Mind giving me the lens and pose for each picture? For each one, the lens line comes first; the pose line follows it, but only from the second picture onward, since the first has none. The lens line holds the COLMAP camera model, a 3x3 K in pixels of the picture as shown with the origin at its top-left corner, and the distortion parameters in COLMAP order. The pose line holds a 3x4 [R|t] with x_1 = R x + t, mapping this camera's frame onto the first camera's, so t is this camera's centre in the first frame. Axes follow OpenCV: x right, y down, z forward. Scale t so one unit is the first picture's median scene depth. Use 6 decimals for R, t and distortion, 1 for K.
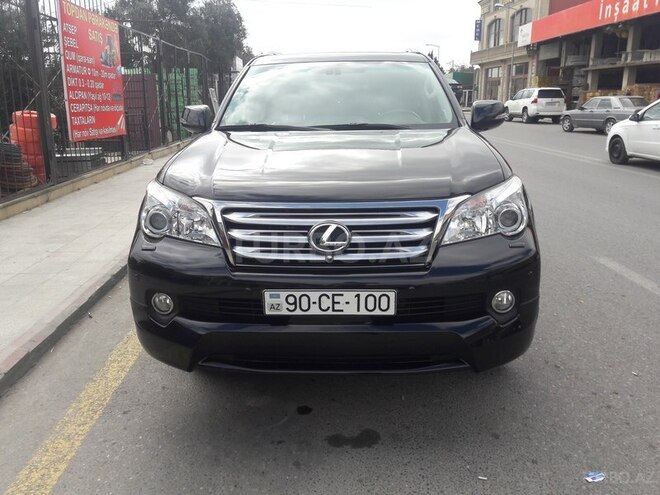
lens RADIAL K [[532.6, 0, 330.0], [0, 532.6, 247.5], [0, 0, 1]] dist [0.015349, -0.011963]
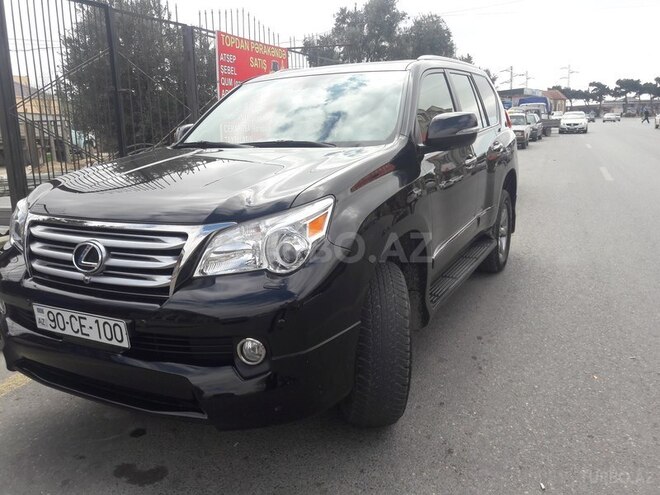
lens RADIAL K [[530.9, 0, 319.7], [0, 530.9, 263.9], [0, 0, 1]] dist [0.004615, -0.002464]
pose [[0.903336, 0.089573, -0.419476, 0.632395], [-0.090338, 0.995747, 0.018085, -0.050522], [0.419312, 0.021558, 0.907586, 0.248942]]
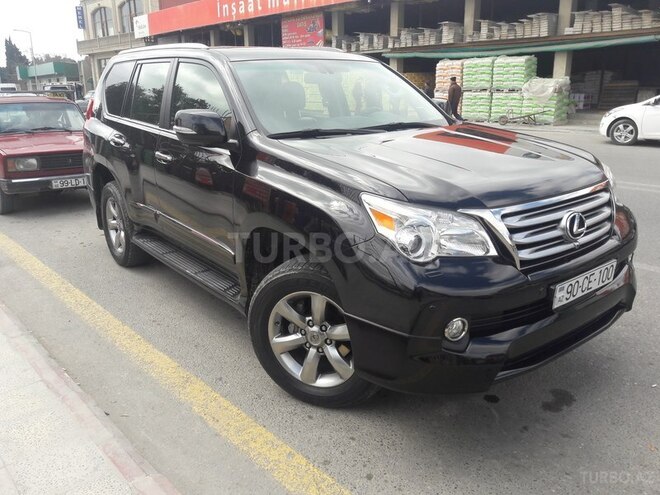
lens RADIAL K [[530.9, 0, 319.7], [0, 530.9, 263.9], [0, 0, 1]] dist [0.004615, -0.002464]
pose [[0.766076, -0.208547, 0.607977, -0.887027], [0.182091, 0.977564, 0.105880, -0.126258], [-0.616417, 0.029595, 0.786863, 0.374854]]
